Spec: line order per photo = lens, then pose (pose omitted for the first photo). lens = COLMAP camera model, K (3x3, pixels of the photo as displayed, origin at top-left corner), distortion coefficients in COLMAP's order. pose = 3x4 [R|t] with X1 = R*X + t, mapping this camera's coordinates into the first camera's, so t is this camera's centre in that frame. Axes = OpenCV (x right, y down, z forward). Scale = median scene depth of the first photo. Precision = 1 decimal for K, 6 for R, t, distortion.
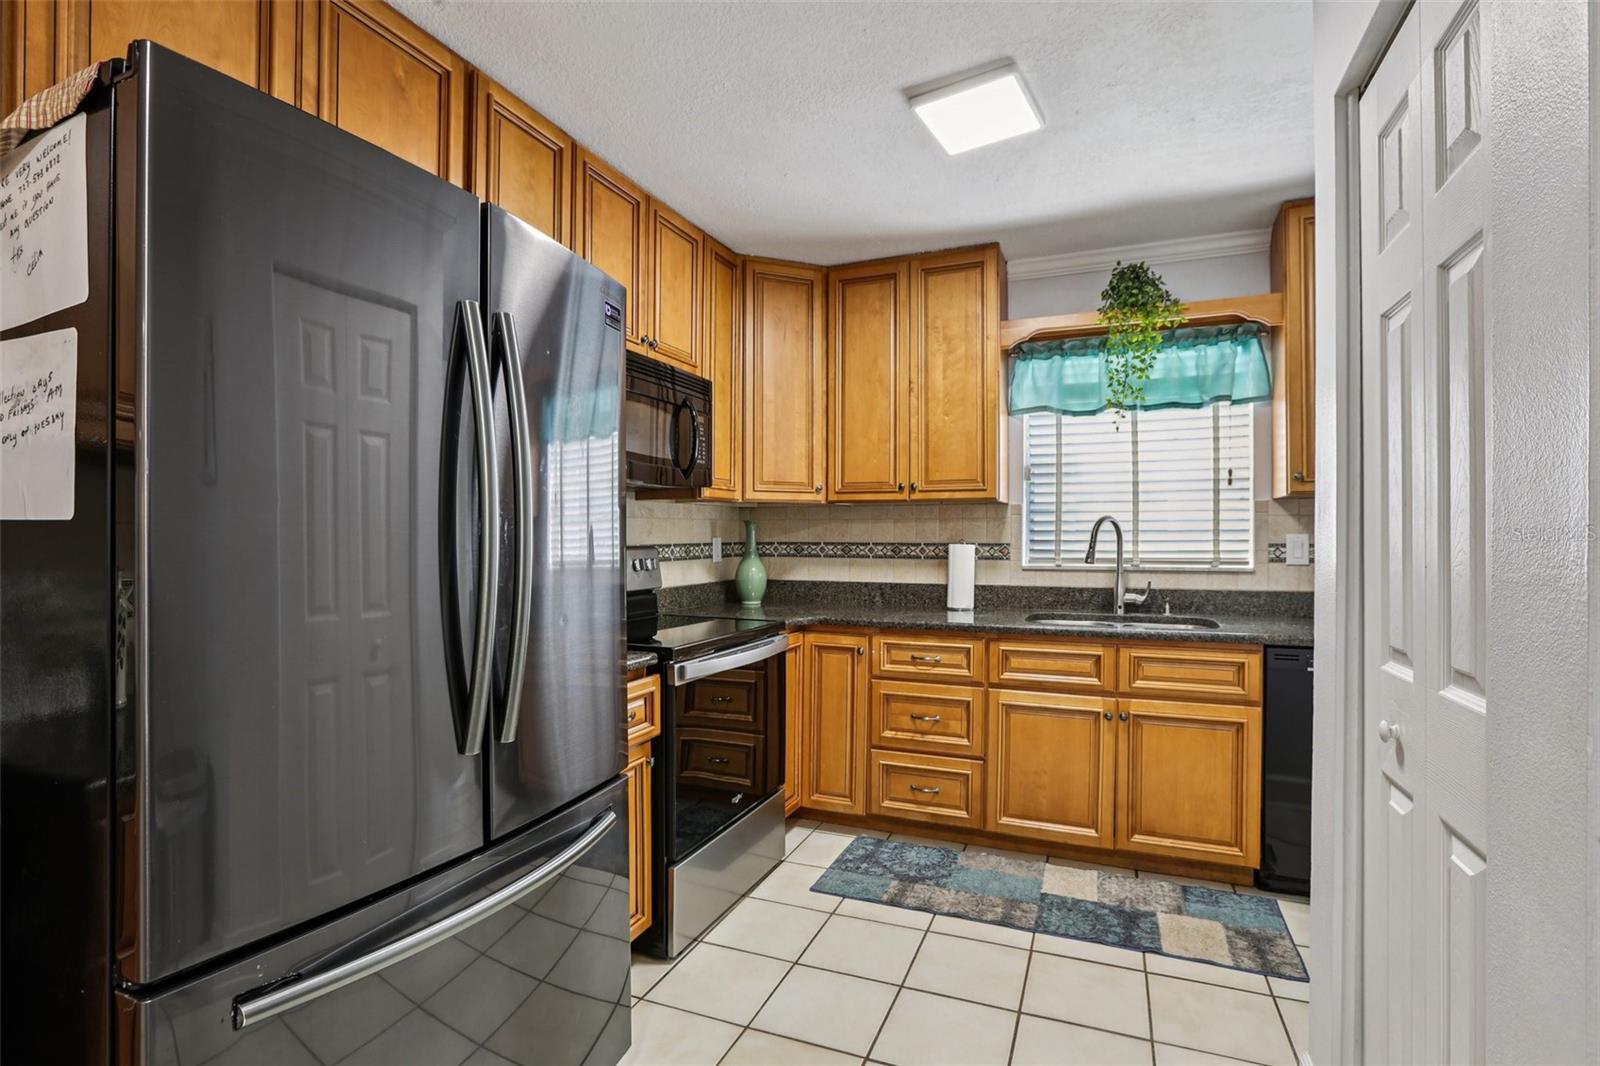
lens RADIAL K [[753.1, 0, 794.2], [0, 753.1, 544.9], [0, 0, 1]] dist [-0.055555, 0.000254]
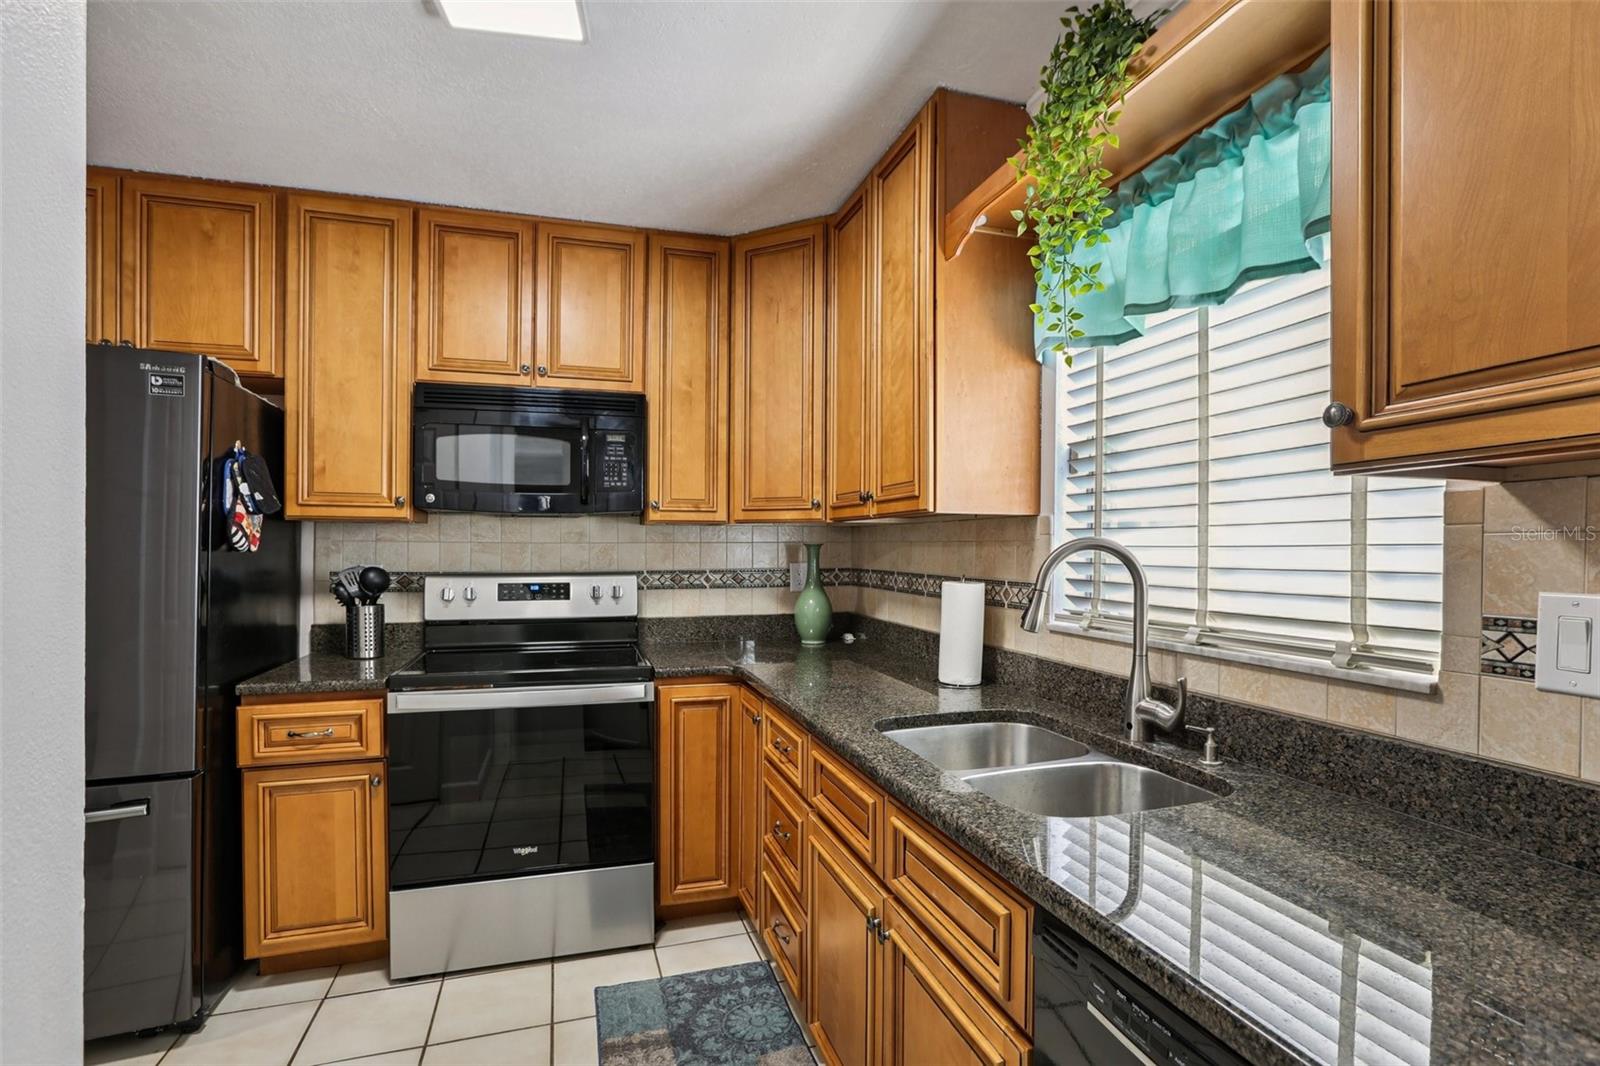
lens RADIAL K [[753.2, 0, 803.1], [0, 753.2, 559.0], [0, 0, 1]] dist [-0.035234, -0.000166]
pose [[0.646609, 0.013690, -0.762699, 0.691440], [-0.008485, 0.999906, 0.010754, -0.028964], [0.762774, -0.000482, 0.646665, 0.543063]]
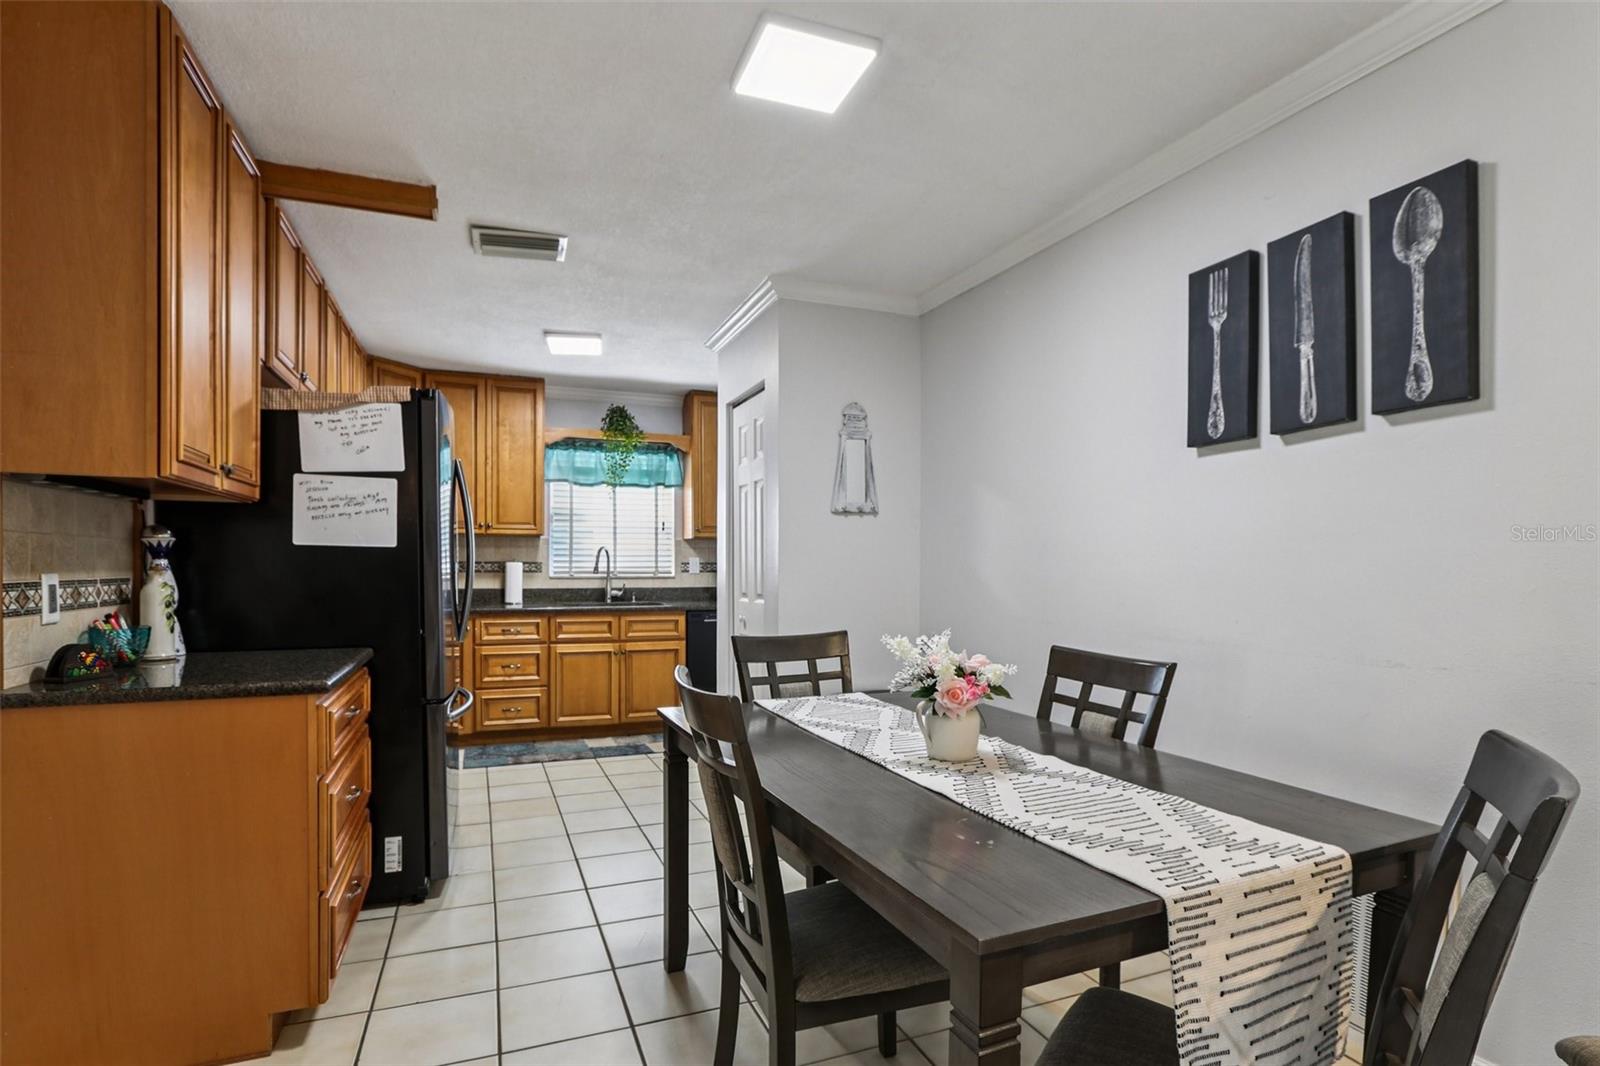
lens RADIAL K [[801.4, 0, 797.1], [0, 801.4, 580.1], [0, 0, 1]] dist [-0.001460, -0.000055]
pose [[0.708439, -0.010715, 0.705691, -0.600243], [0.001132, 0.999901, 0.014045, 0.014551], [-0.705771, -0.009151, 0.708380, -0.672428]]
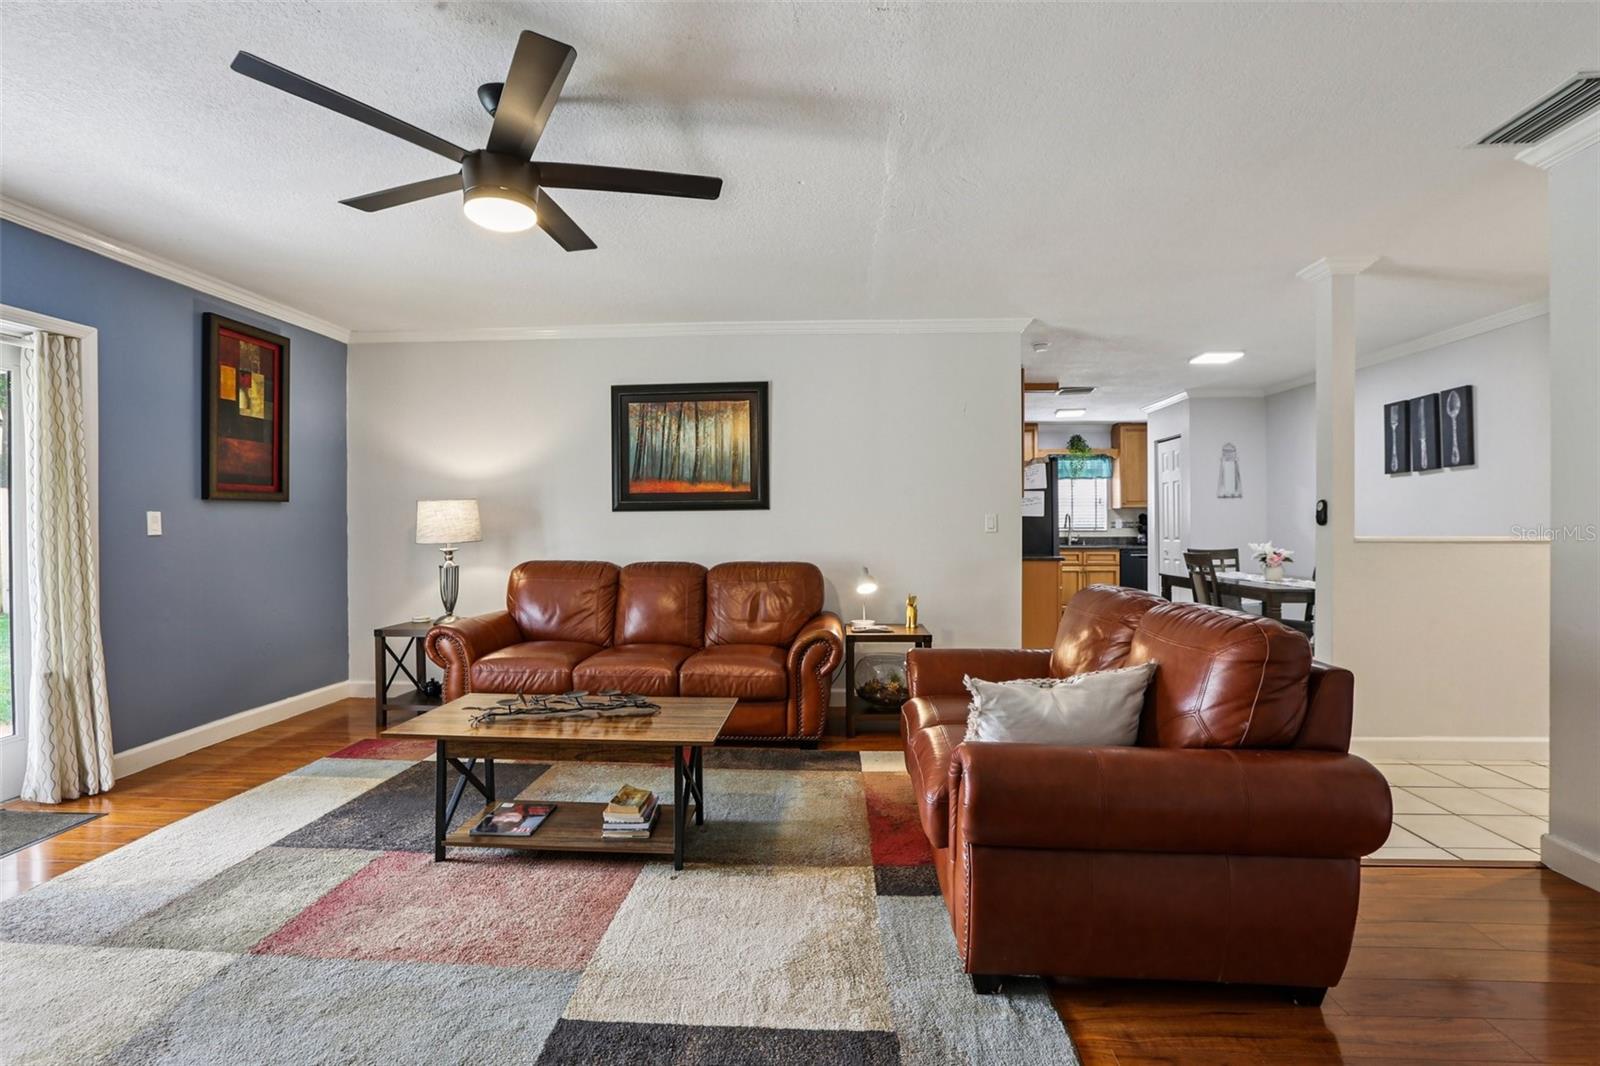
lens RADIAL K [[748.8, 0, 811.2], [0, 748.8, 525.0], [0, 0, 1]] dist [-0.056864, 0.021383]
pose [[0.933511, -0.000228, 0.358548, -1.745946], [0.002748, 0.999975, -0.006519, 0.027859], [-0.358538, 0.007070, 0.933488, -1.566012]]
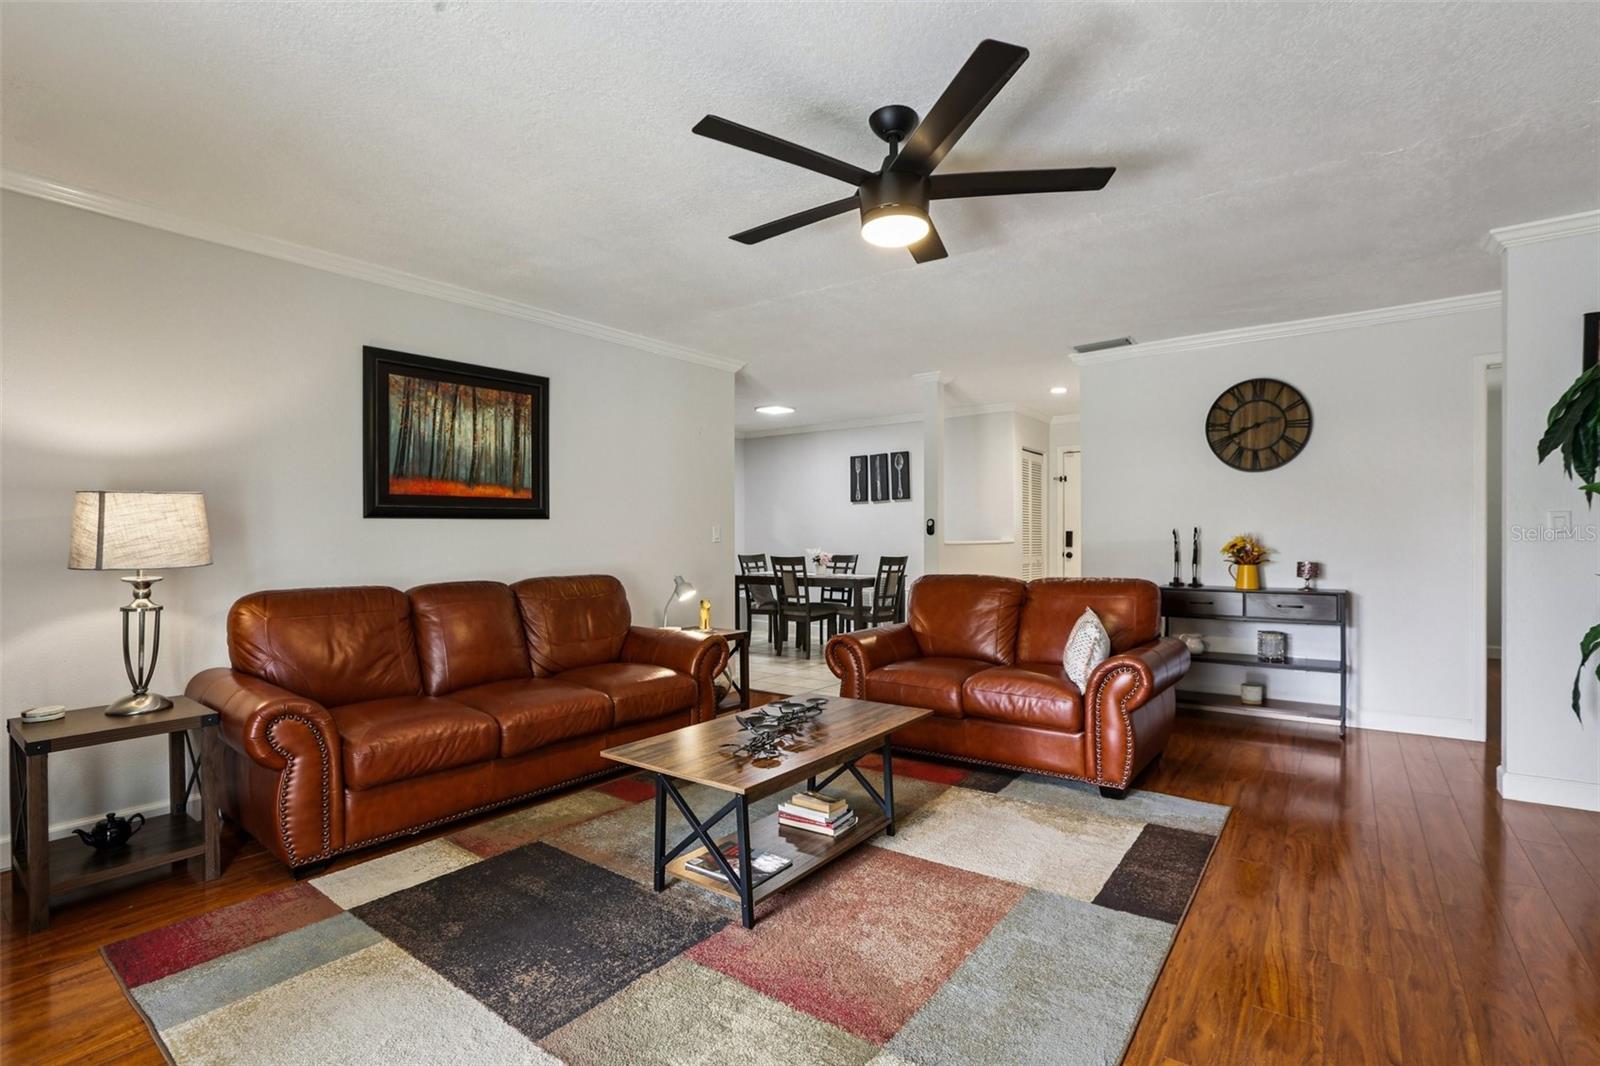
lens RADIAL K [[732.2, 0, 800.0], [0, 732.2, 533.0], [0, 0, 1]] dist [-0.002334, -0.000131]
pose [[0.242362, 0.003193, 0.970181, -2.513619], [0.011517, 0.999915, -0.006167, 0.026115], [-0.970117, 0.012668, 0.242305, -0.864764]]
